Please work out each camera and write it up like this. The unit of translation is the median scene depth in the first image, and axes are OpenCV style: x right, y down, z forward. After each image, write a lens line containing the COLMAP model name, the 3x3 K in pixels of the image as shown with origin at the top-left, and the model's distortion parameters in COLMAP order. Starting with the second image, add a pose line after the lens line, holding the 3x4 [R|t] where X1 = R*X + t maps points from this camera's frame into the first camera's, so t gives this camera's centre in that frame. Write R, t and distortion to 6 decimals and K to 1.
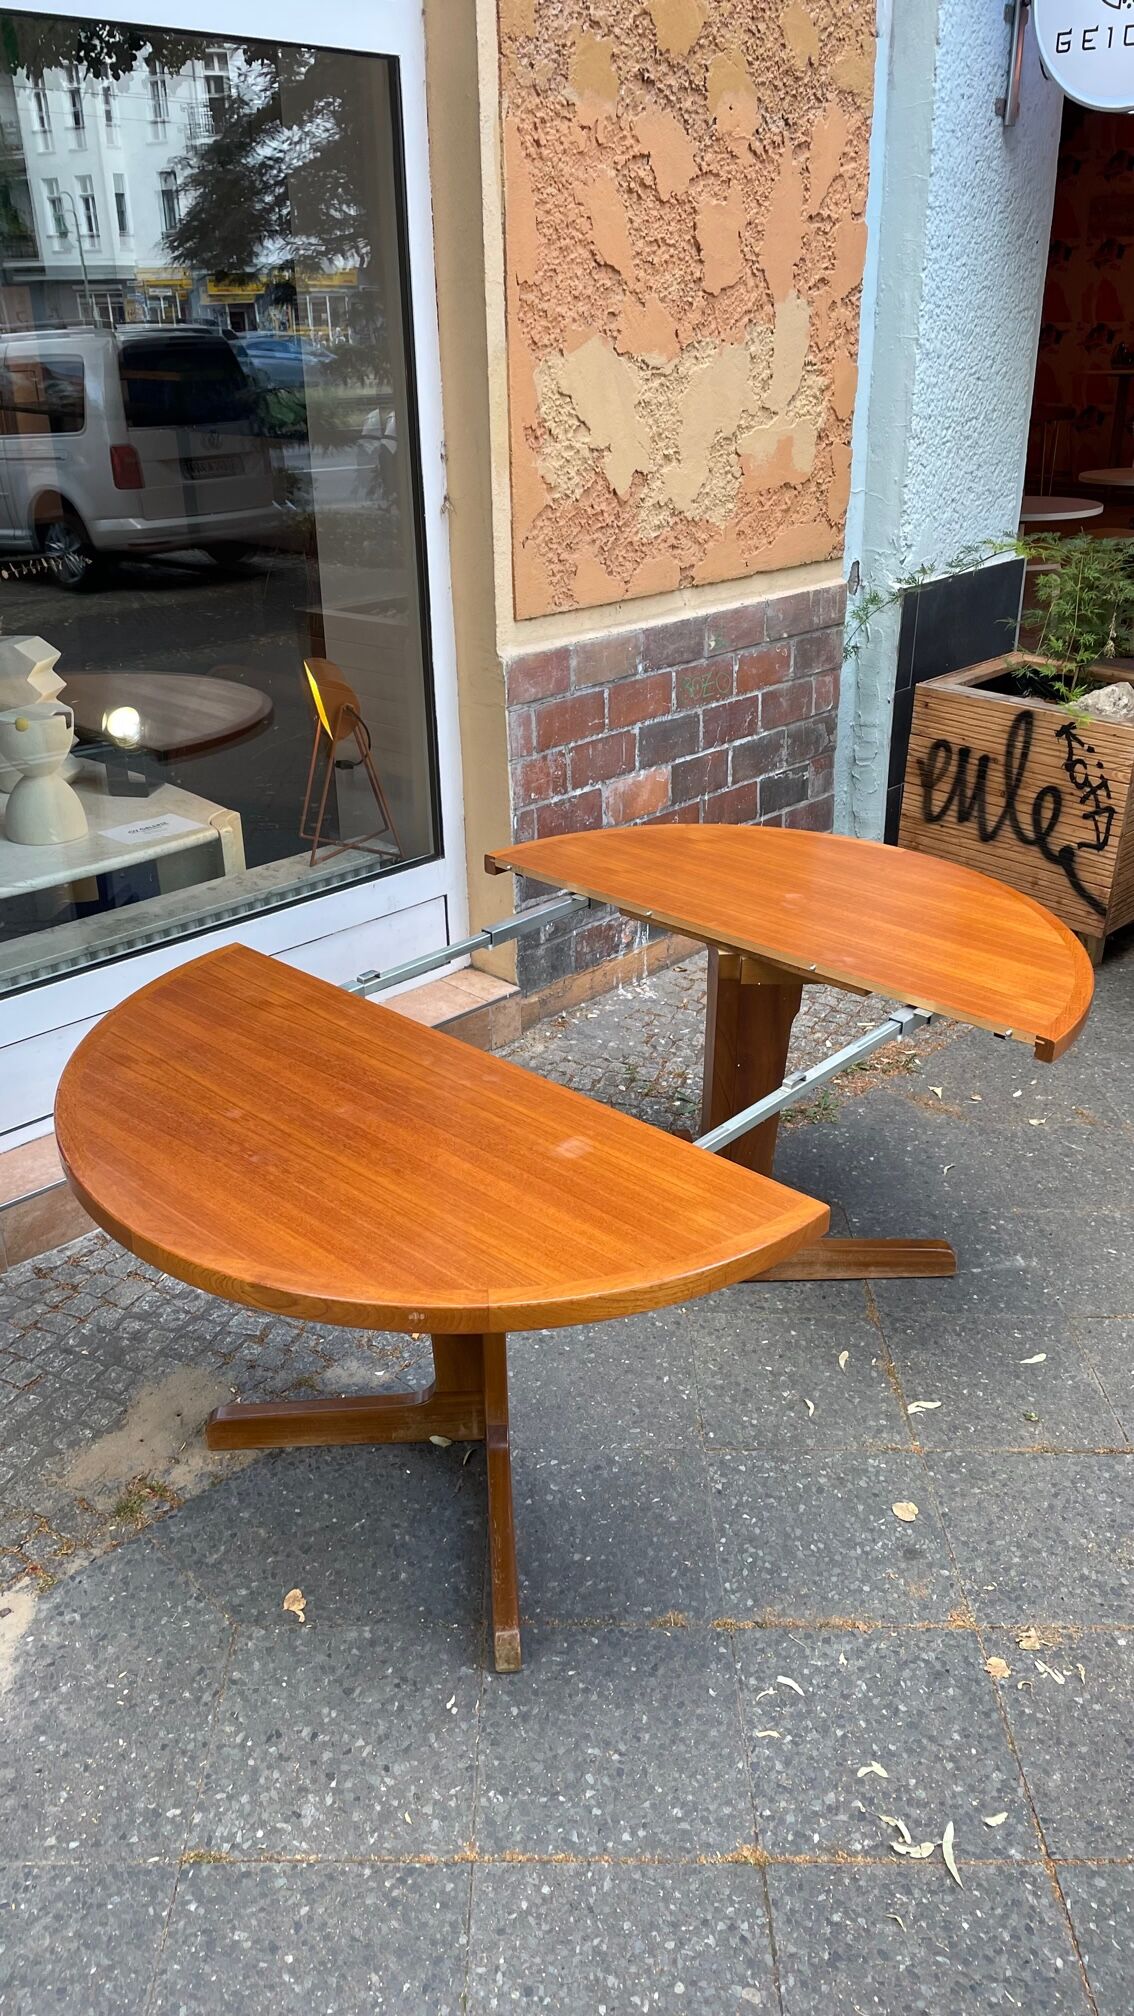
lens RADIAL K [[1522.7, 0, 568.5], [0, 1522.7, 989.2], [0, 0, 1]] dist [0.090425, -0.120644]
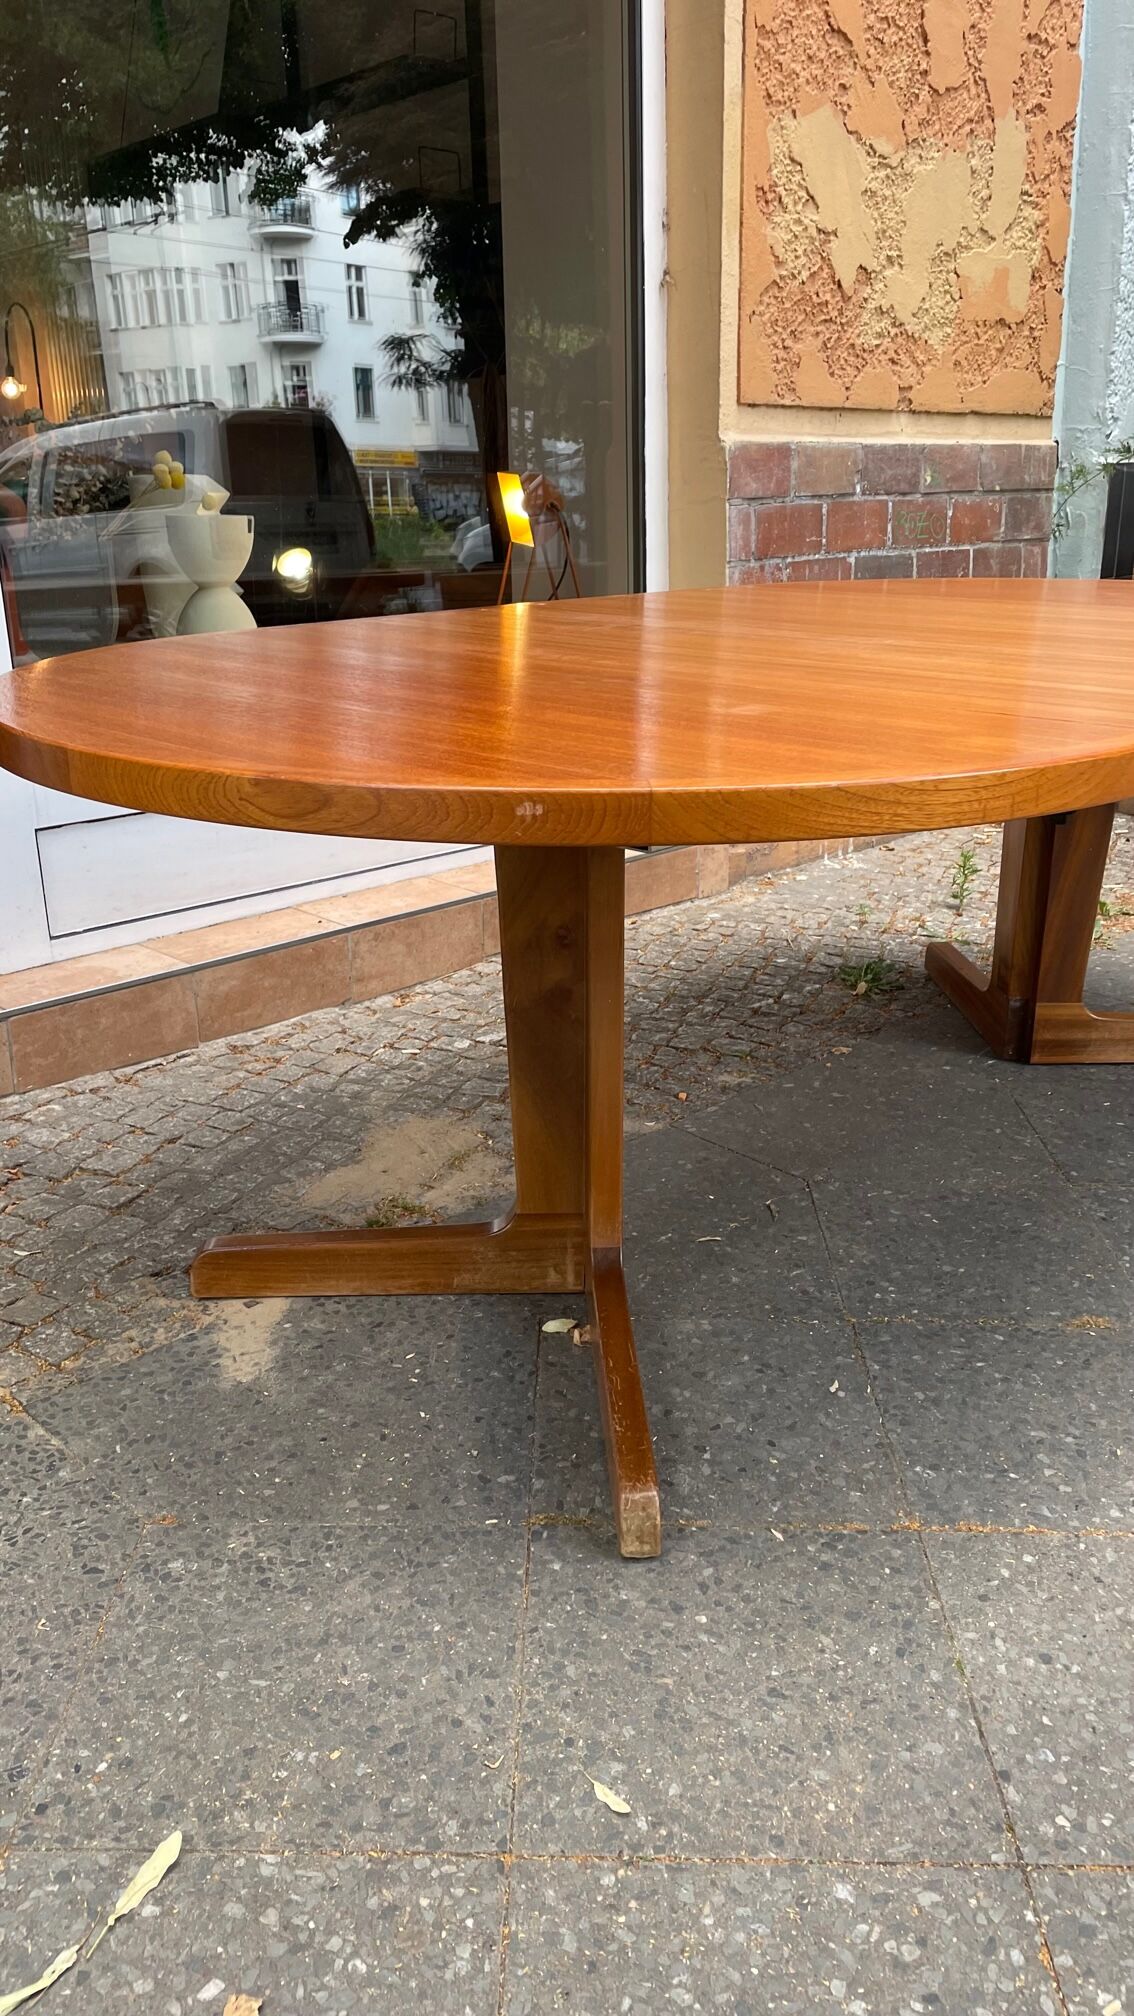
lens RADIAL K [[1522.7, 0, 556.1], [0, 1522.7, 986.8], [0, 0, 1]] dist [0.090425, -0.120644]
pose [[0.999524, -0.000610, -0.030834, -0.111245], [-0.002943, 0.993356, -0.115045, 0.203105], [0.030699, 0.115081, 0.992882, 0.118211]]
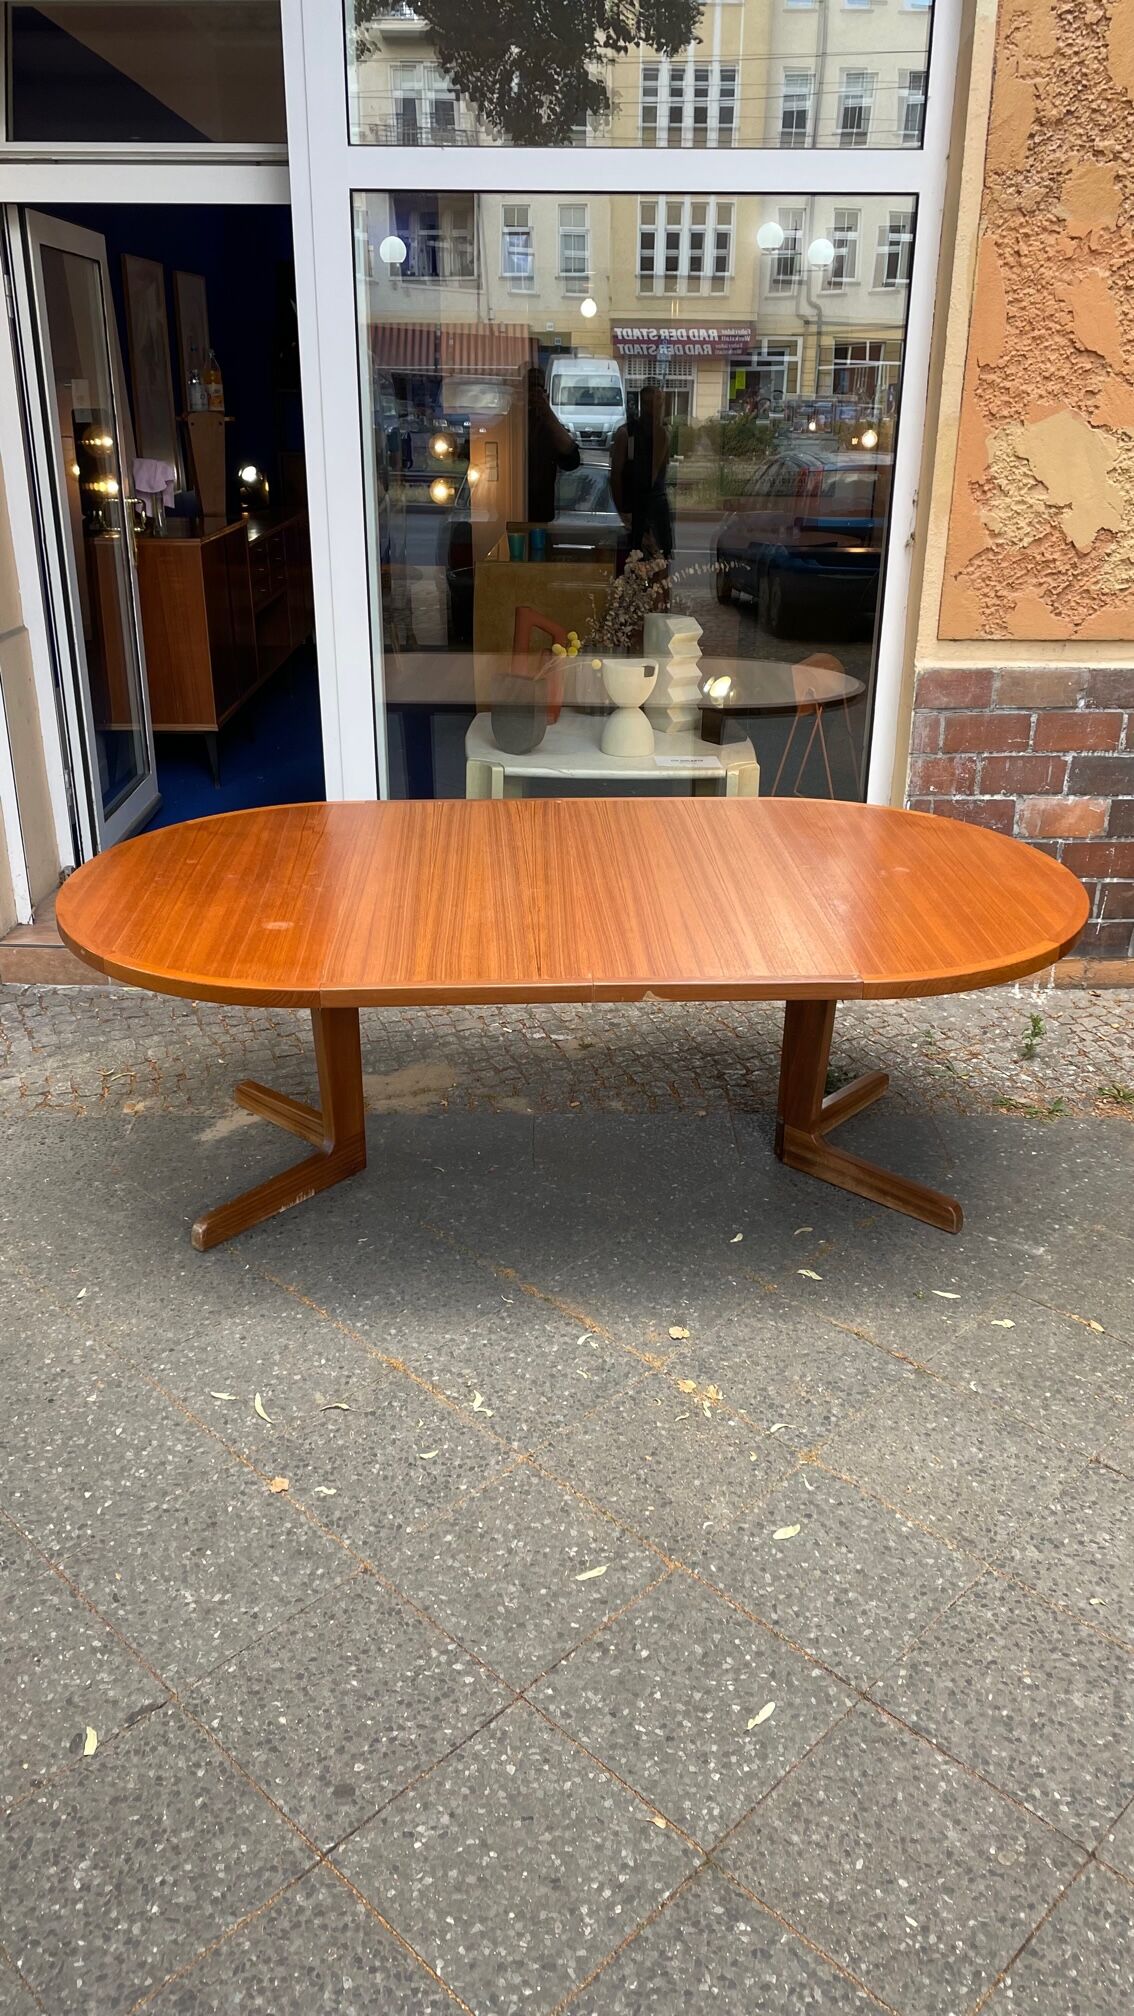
lens RADIAL K [[1522.7, 0, 555.8], [0, 1522.7, 991.8], [0, 0, 1]] dist [0.090425, -0.120644]
pose [[0.701286, 0.282374, -0.654571, 0.600118], [-0.303861, 0.949019, 0.083848, 0.011976], [0.644877, 0.140098, 0.751336, -0.061245]]
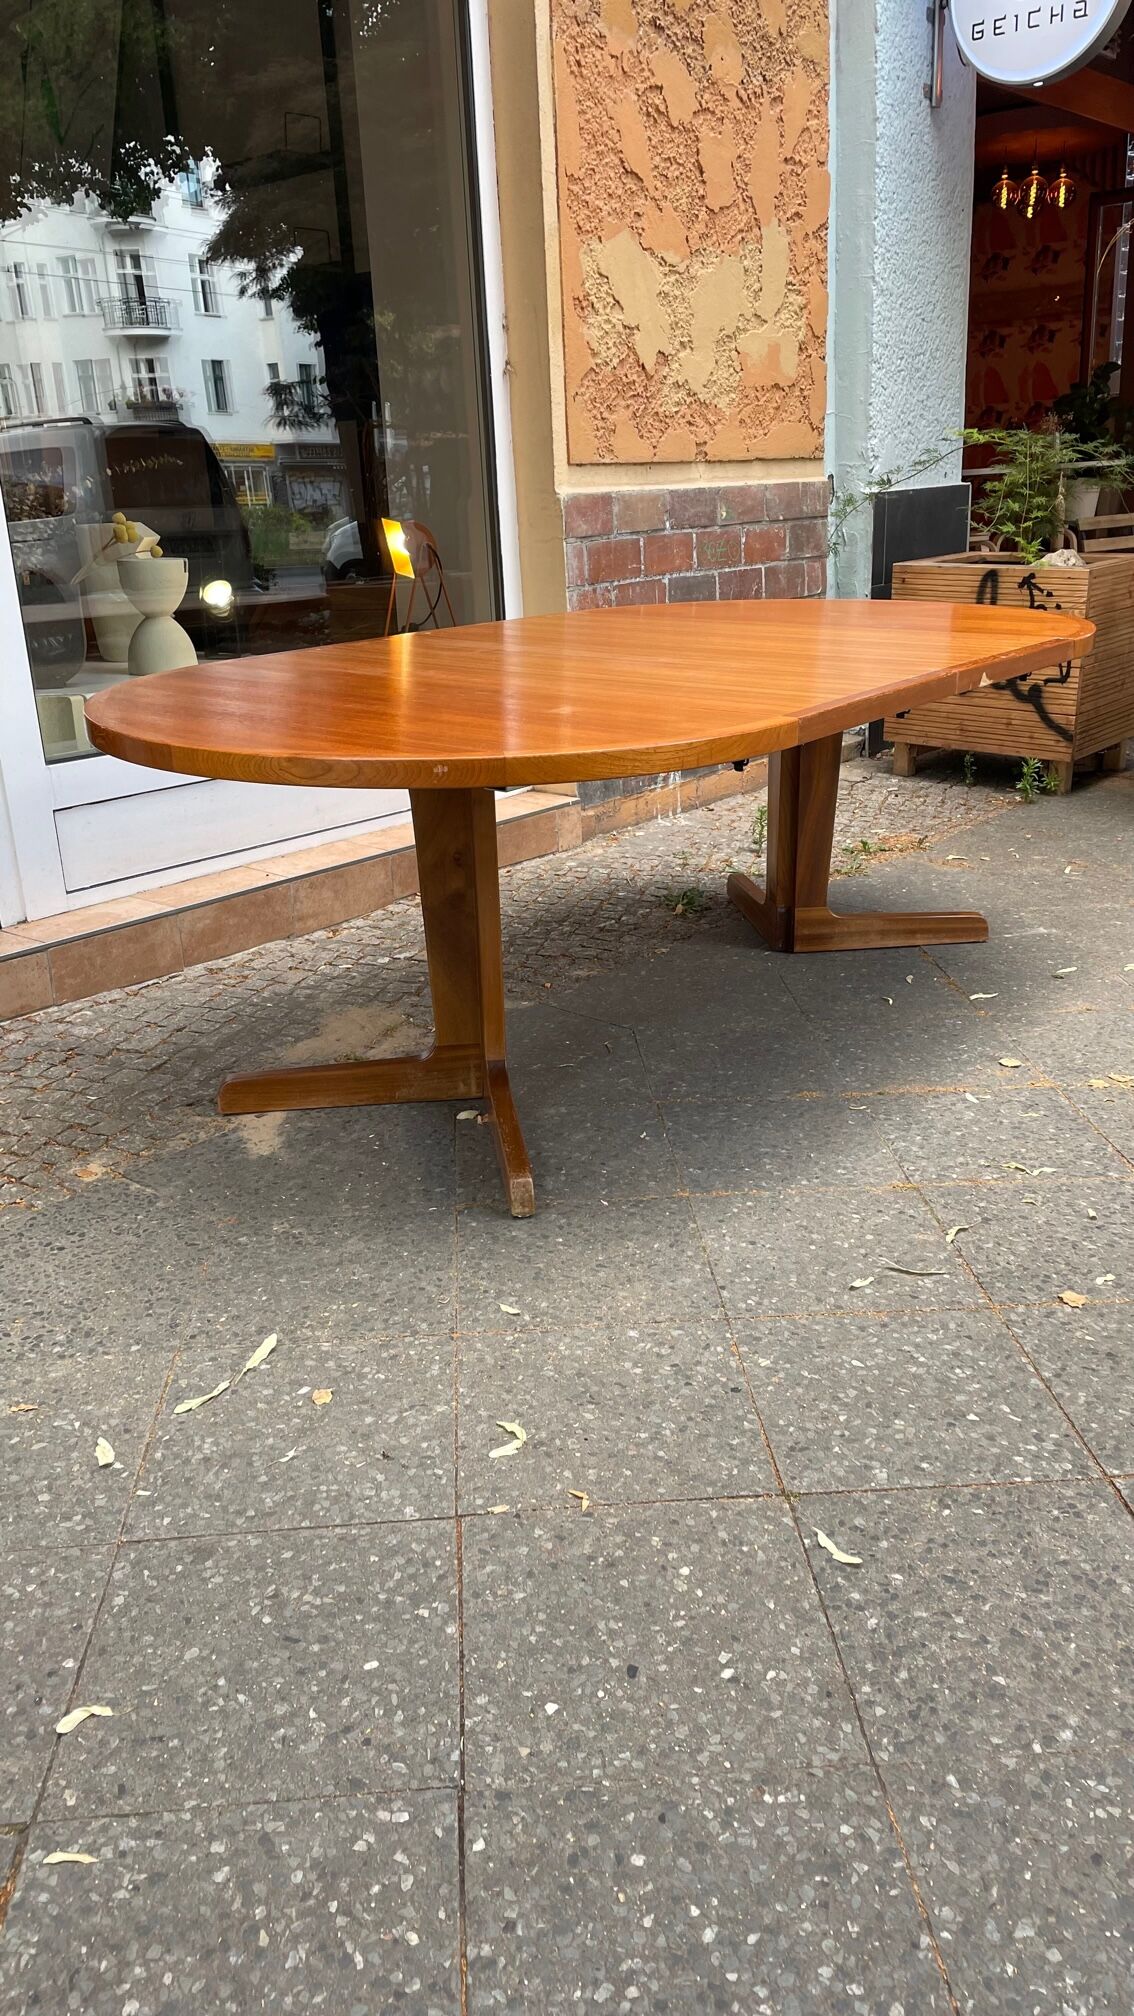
lens RADIAL K [[1522.7, 0, 573.1], [0, 1522.7, 990.0], [0, 0, 1]] dist [0.090425, -0.120644]
pose [[0.997310, -0.048774, 0.054716, -0.111645], [0.054213, 0.993226, -0.102774, 0.271155], [-0.049332, 0.105464, 0.993199, -0.126075]]
